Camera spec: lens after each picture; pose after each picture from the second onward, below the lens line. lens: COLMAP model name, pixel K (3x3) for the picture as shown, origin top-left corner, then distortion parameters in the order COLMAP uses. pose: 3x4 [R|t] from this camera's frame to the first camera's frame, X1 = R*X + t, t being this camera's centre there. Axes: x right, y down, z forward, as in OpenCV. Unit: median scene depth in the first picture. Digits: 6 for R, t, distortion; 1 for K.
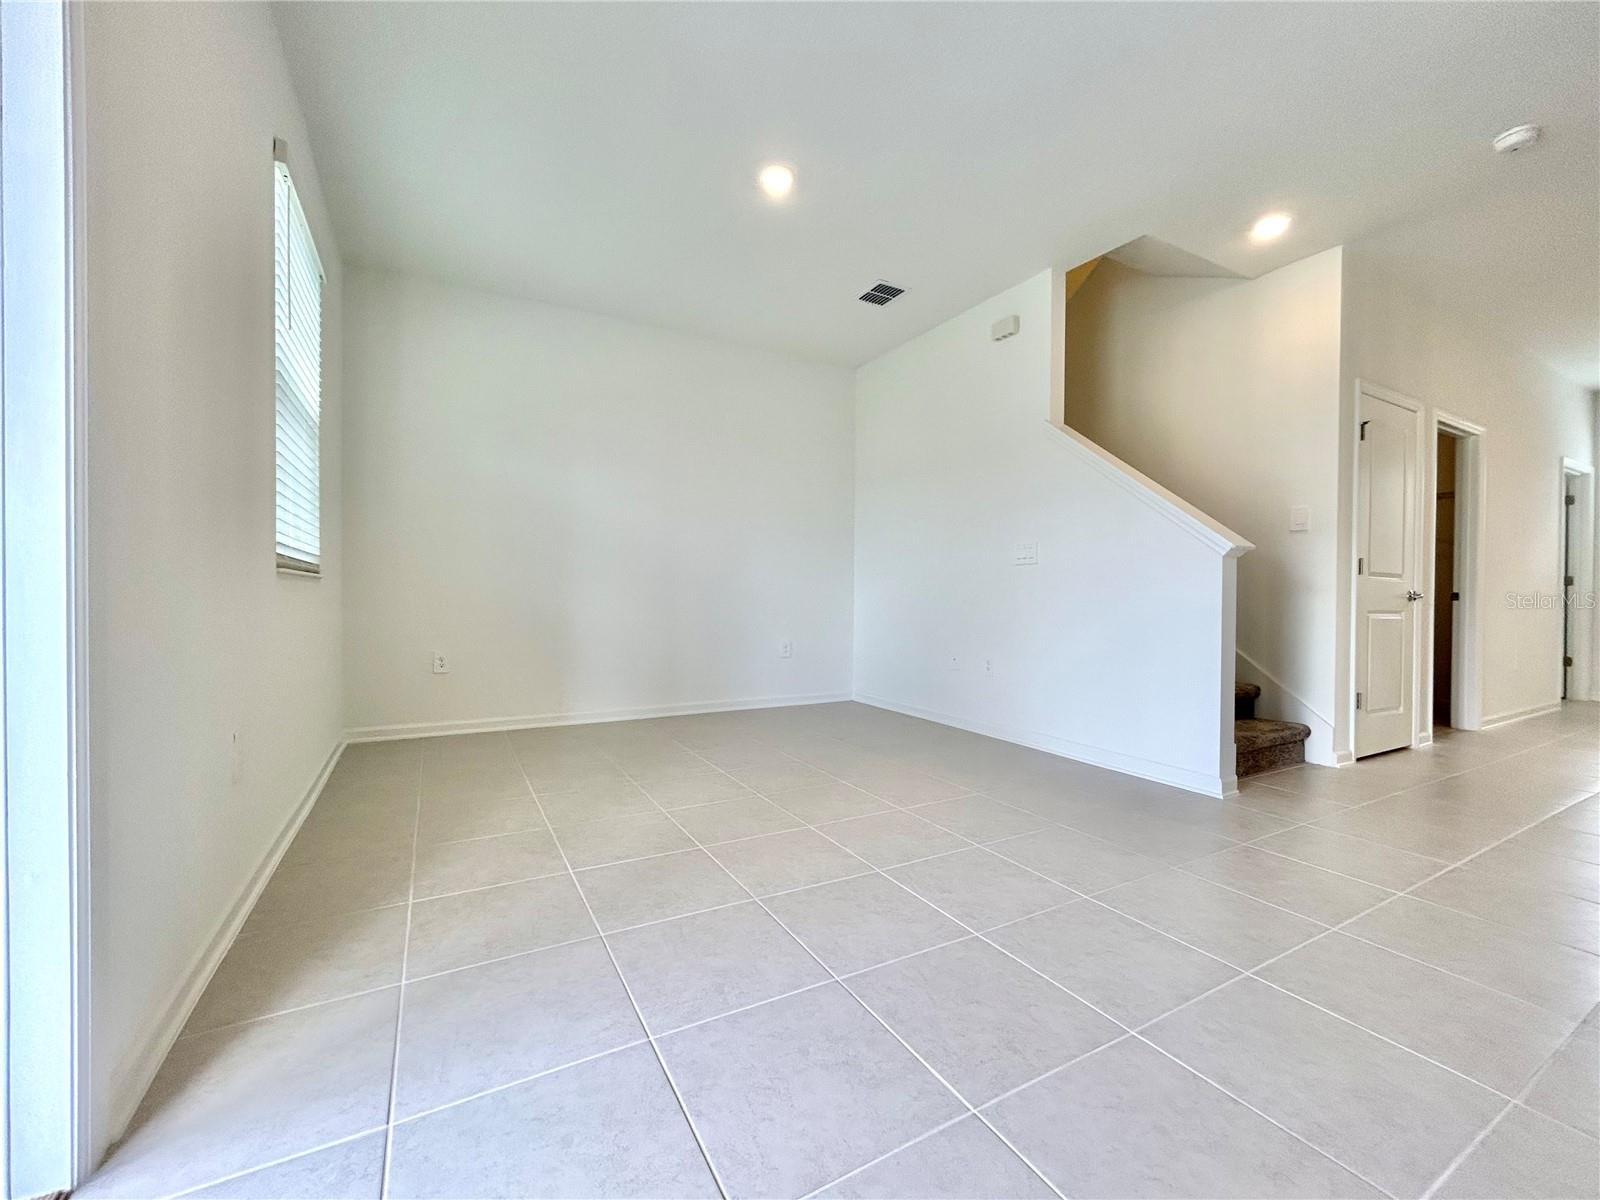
lens RADIAL K [[646.9, 0, 800.0], [0, 646.9, 600.0], [0, 0, 1]] dist [-0.001314, 0.000036]
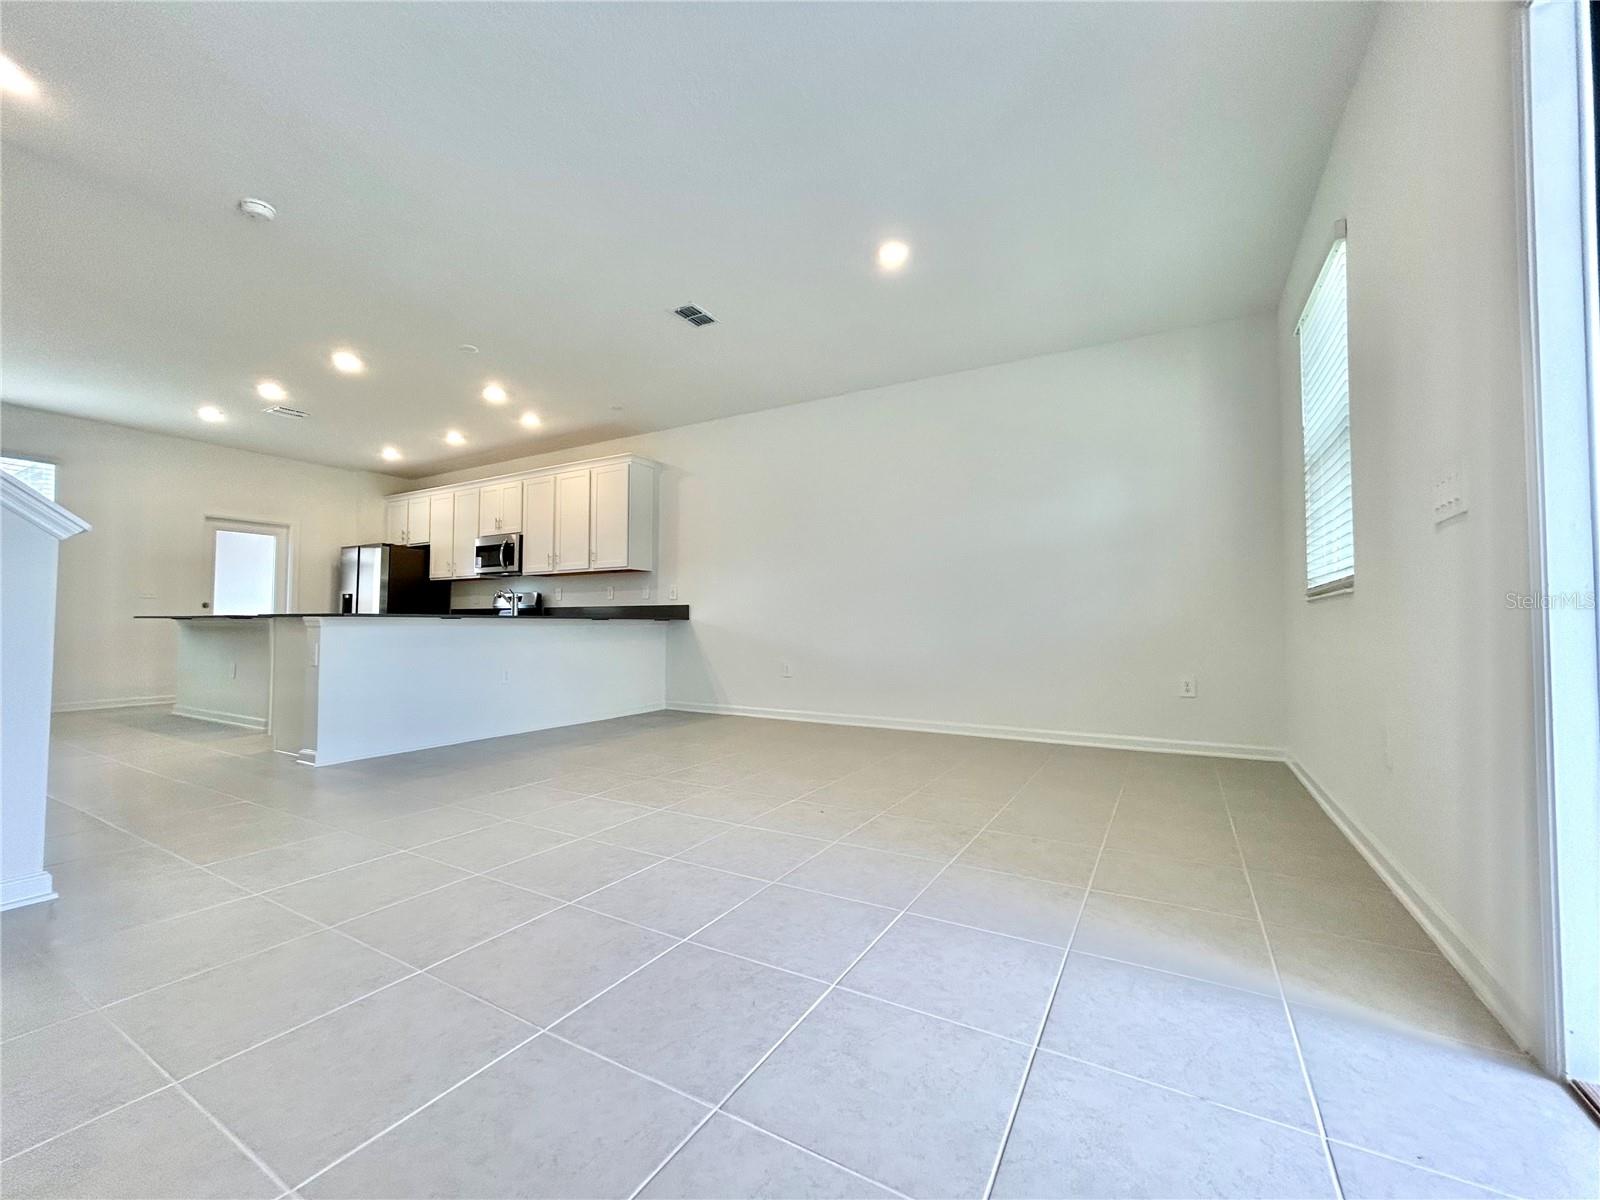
lens RADIAL K [[646.9, 0, 800.0], [0, 646.9, 600.0], [0, 0, 1]] dist [-0.001314, 0.000036]
pose [[-0.512921, 0.022753, 0.858134, -0.776654], [0.004256, 0.999704, -0.023962, 0.034589], [-0.858425, -0.008638, -0.512866, 1.599593]]
